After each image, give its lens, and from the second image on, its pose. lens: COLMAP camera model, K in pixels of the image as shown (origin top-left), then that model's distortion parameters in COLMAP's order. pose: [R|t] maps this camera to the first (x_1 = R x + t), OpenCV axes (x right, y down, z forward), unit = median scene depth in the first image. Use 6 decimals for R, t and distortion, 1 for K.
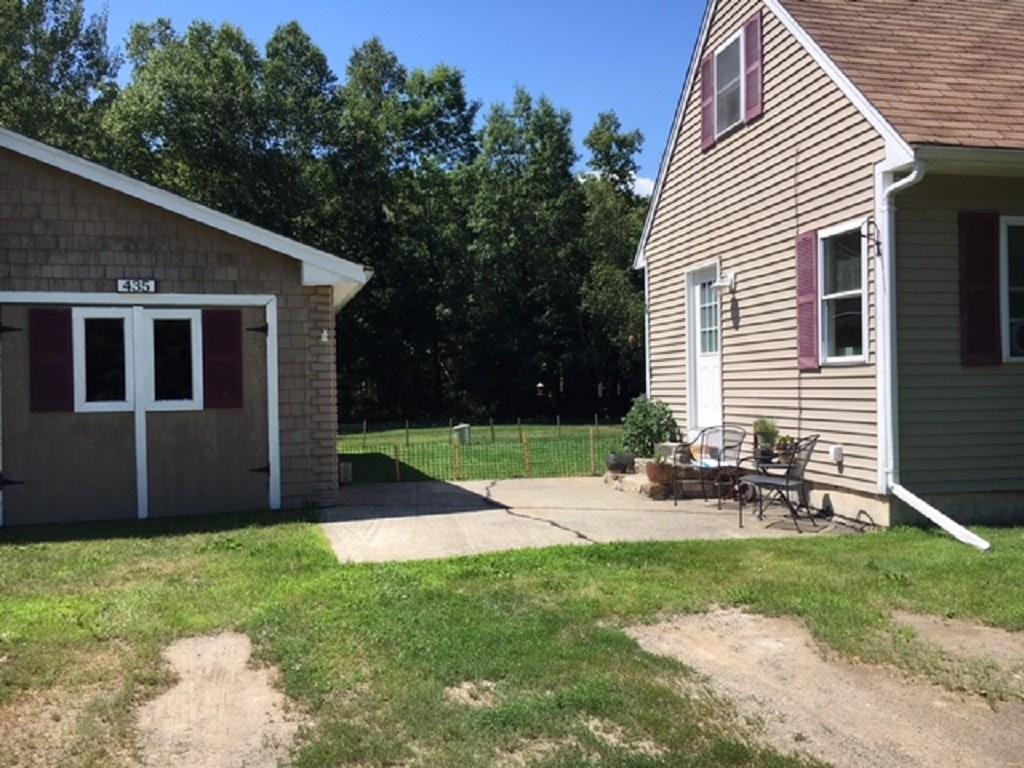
lens RADIAL K [[889.2, 0, 512.0], [0, 889.2, 384.0], [0, 0, 1]] dist [0.033517, -0.010285]
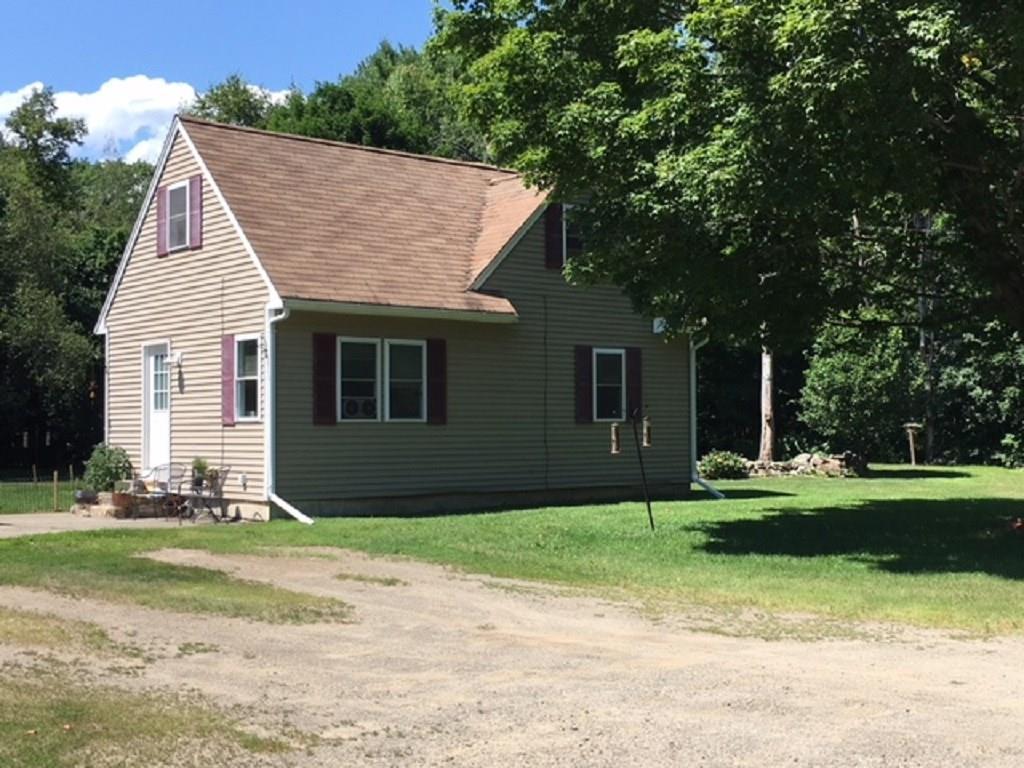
lens RADIAL K [[1332.0, 0, 572.2], [0, 1332.0, 384.6], [0, 0, 1]] dist [0.017475, 0.017214]
pose [[0.867423, 0.024187, 0.496982, -0.273441], [-0.006368, 0.999276, -0.037519, -0.003303], [-0.497530, 0.029380, 0.866949, -1.193985]]
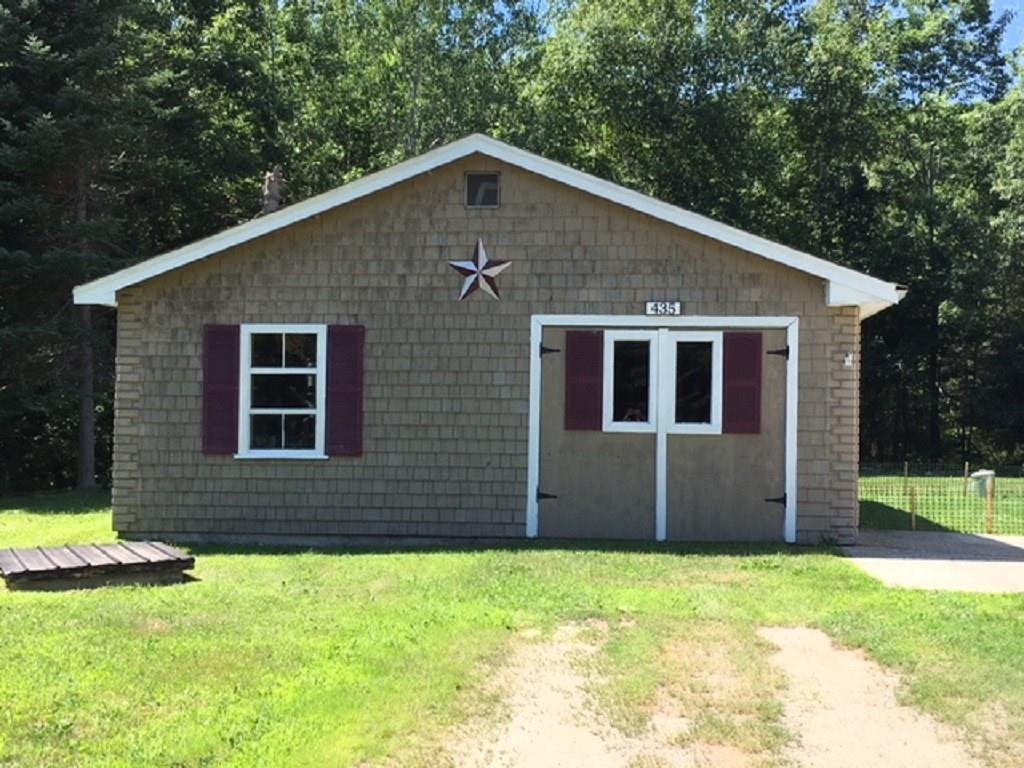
lens RADIAL K [[1263.4, 0, 512.0], [0, 1263.4, 384.0], [0, 0, 1]] dist [0.013915, 0.097116]
pose [[0.920523, 0.023596, -0.389974, -0.019225], [-0.031625, 0.999399, -0.014180, 0.000809], [0.389405, 0.025386, 0.920717, -0.356602]]
